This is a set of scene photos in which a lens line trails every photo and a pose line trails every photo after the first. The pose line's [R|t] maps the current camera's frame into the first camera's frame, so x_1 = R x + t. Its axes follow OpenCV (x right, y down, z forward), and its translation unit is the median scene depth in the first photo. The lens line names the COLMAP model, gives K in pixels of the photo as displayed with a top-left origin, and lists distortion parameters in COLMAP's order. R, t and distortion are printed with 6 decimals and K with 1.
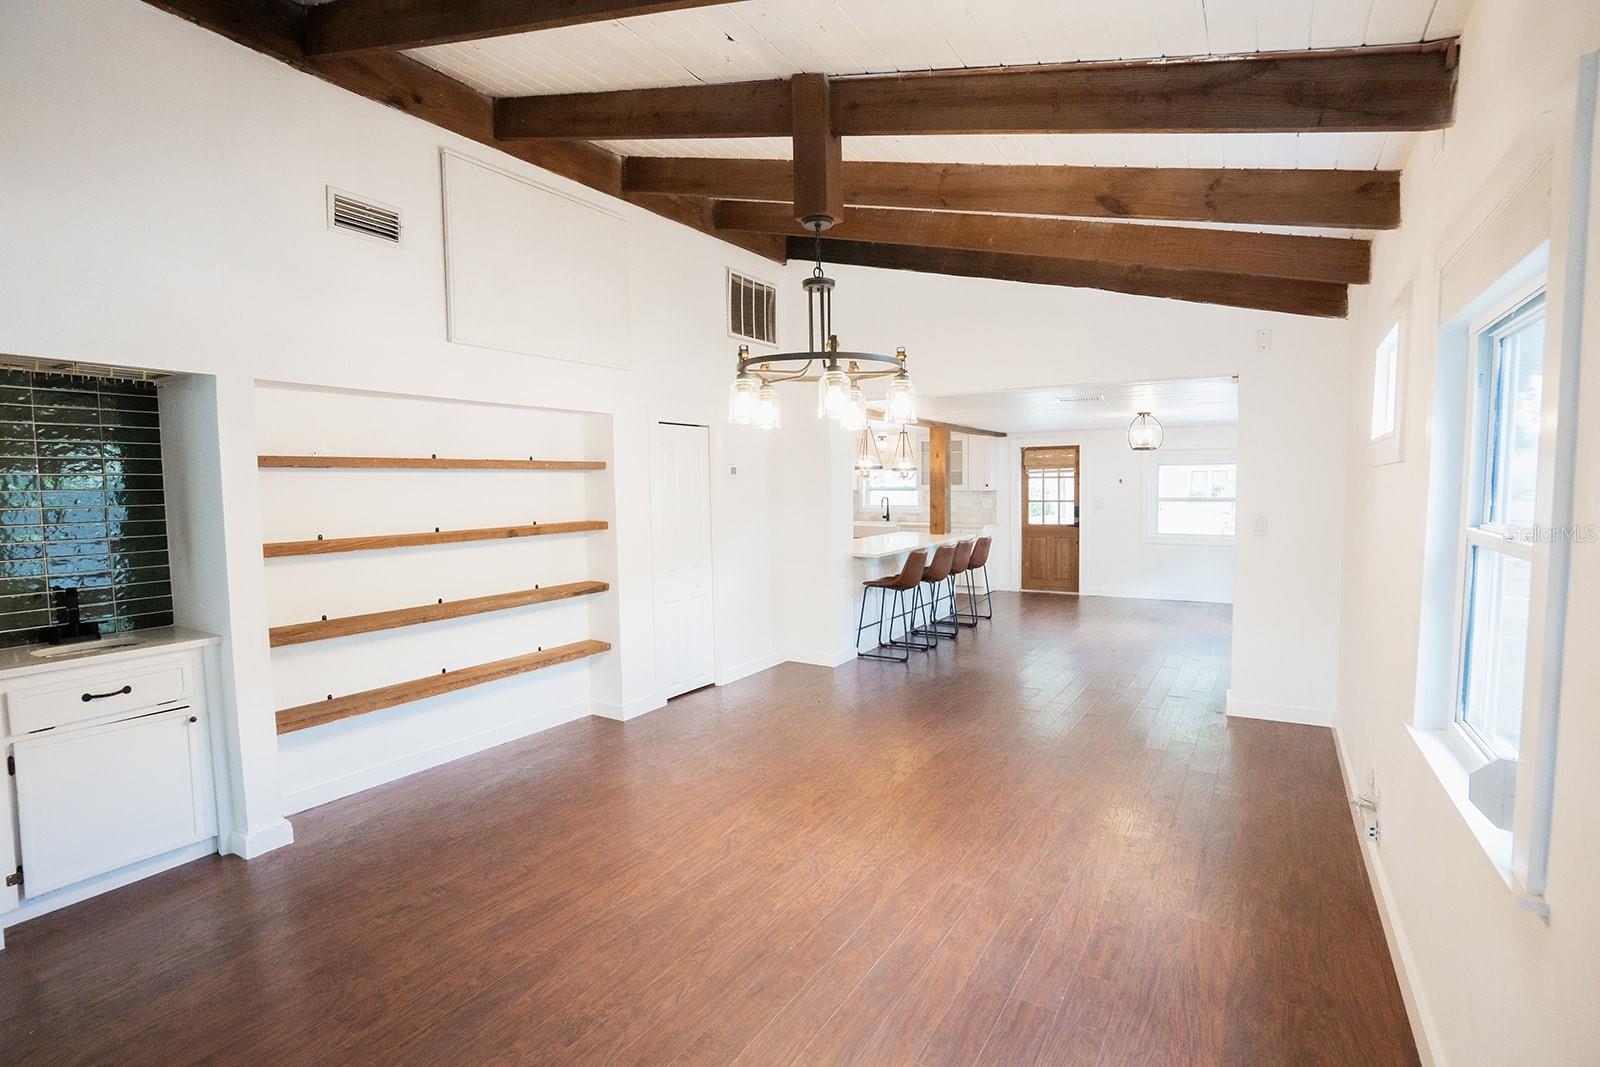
lens RADIAL K [[774.6, 0, 811.8], [0, 774.6, 541.3], [0, 0, 1]] dist [-0.058042, 0.024282]
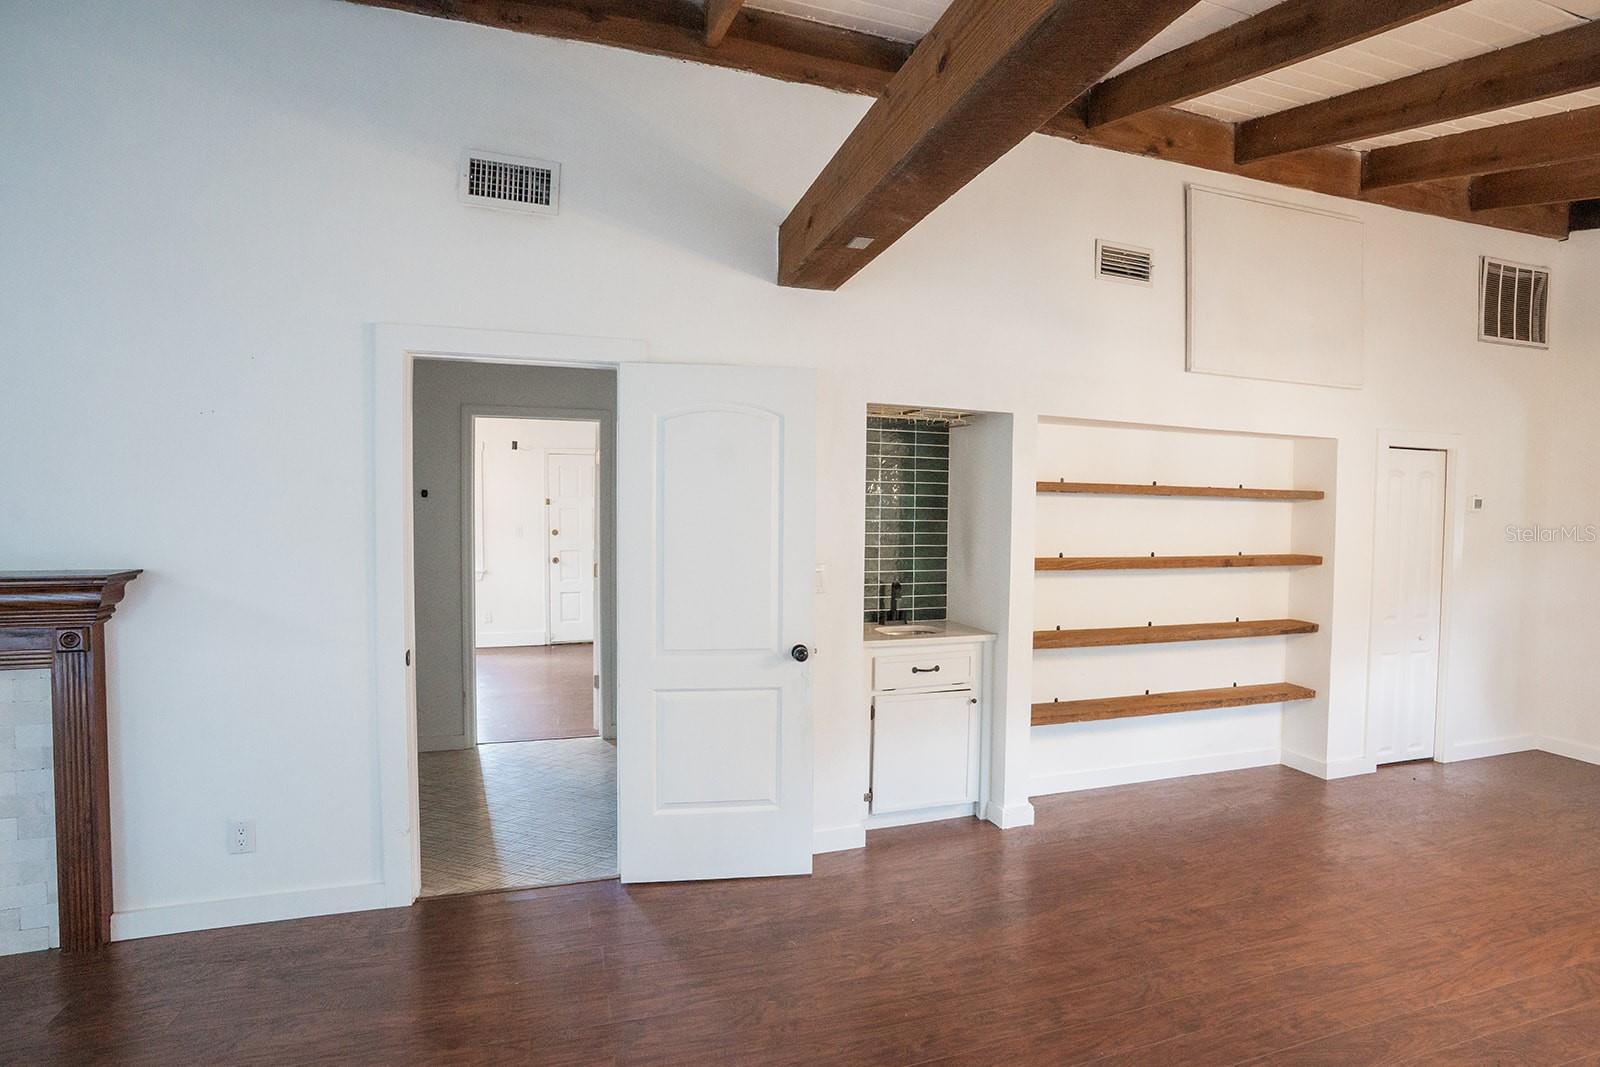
lens RADIAL K [[774.6, 0, 807.9], [0, 774.6, 541.2], [0, 0, 1]] dist [-0.058042, 0.024282]
pose [[0.759533, 0.053672, -0.648251, -0.147898], [-0.073705, 0.997273, -0.003789, 0.004310], [0.646280, 0.050657, 0.761417, -0.073287]]
